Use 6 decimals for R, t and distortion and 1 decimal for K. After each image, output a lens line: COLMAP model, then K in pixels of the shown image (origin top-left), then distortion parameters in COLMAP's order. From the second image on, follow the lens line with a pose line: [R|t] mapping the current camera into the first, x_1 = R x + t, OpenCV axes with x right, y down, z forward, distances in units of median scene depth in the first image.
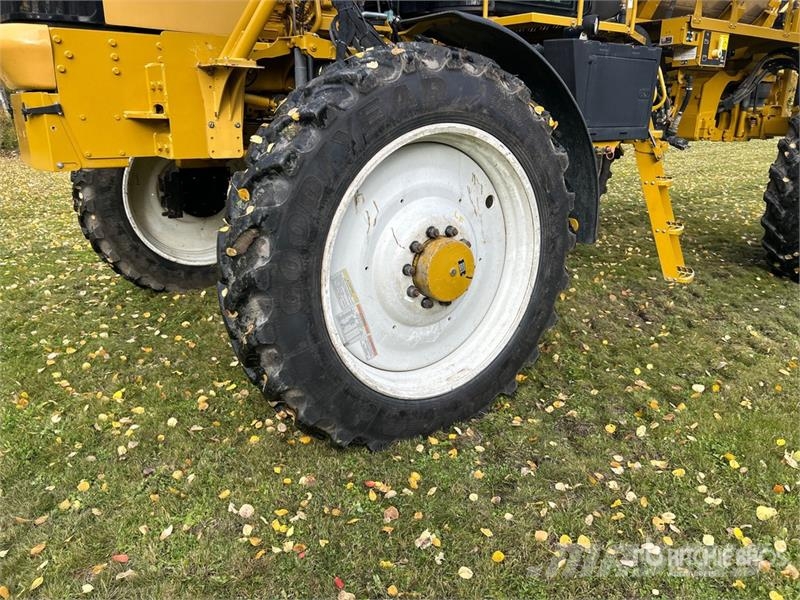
lens RADIAL K [[600.9, 0, 393.1], [0, 600.9, 301.9], [0, 0, 1]] dist [0.050066, -0.047215]
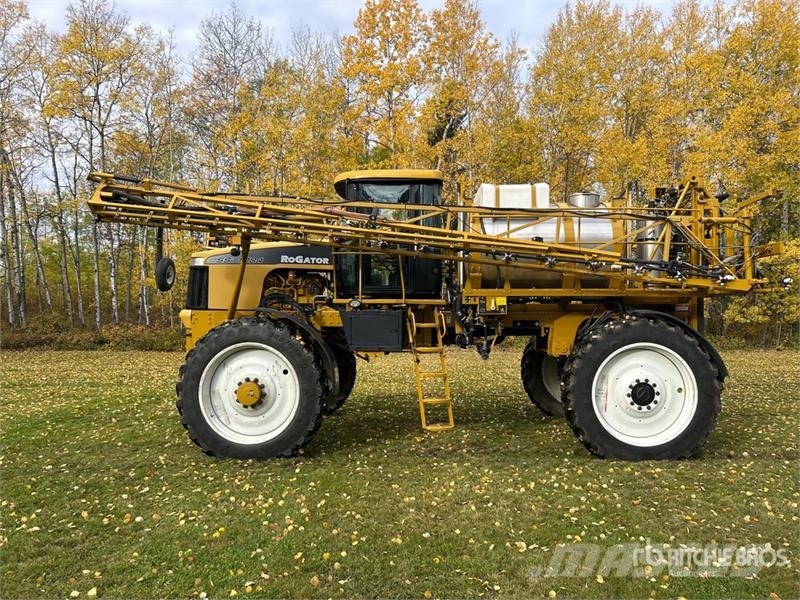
lens RADIAL K [[600.9, 0, 402.9], [0, 600.9, 300.5], [0, 0, 1]] dist [0.050066, -0.047215]
pose [[0.792466, -0.014340, -0.609747, 2.217261], [-0.186018, 0.946410, -0.264018, 0.133560], [0.580857, 0.322650, 0.747330, -0.745169]]
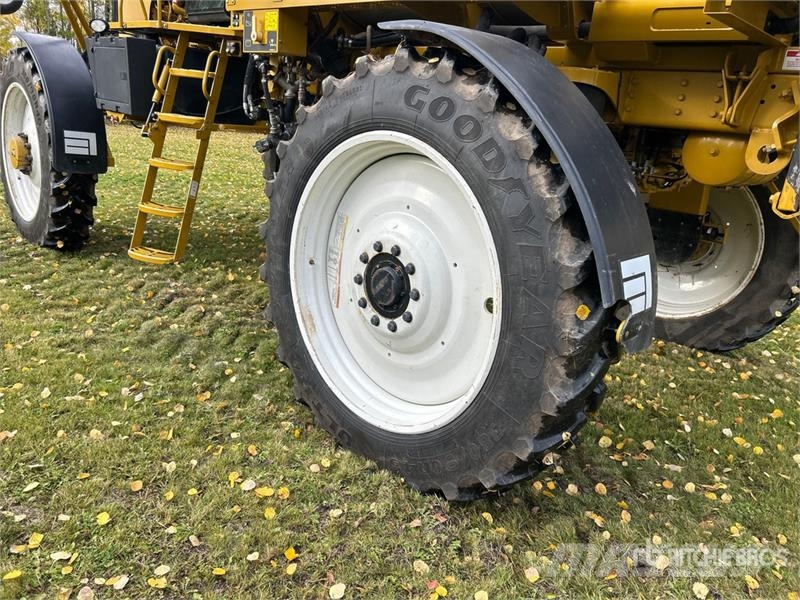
lens RADIAL K [[600.9, 0, 396.1], [0, 600.9, 315.1], [0, 0, 1]] dist [0.050066, -0.047215]
pose [[0.162838, 0.320160, -0.933264, 2.304166], [-0.398396, 0.886685, 0.234668, -0.543437], [0.902643, 0.333596, 0.271936, 1.706750]]
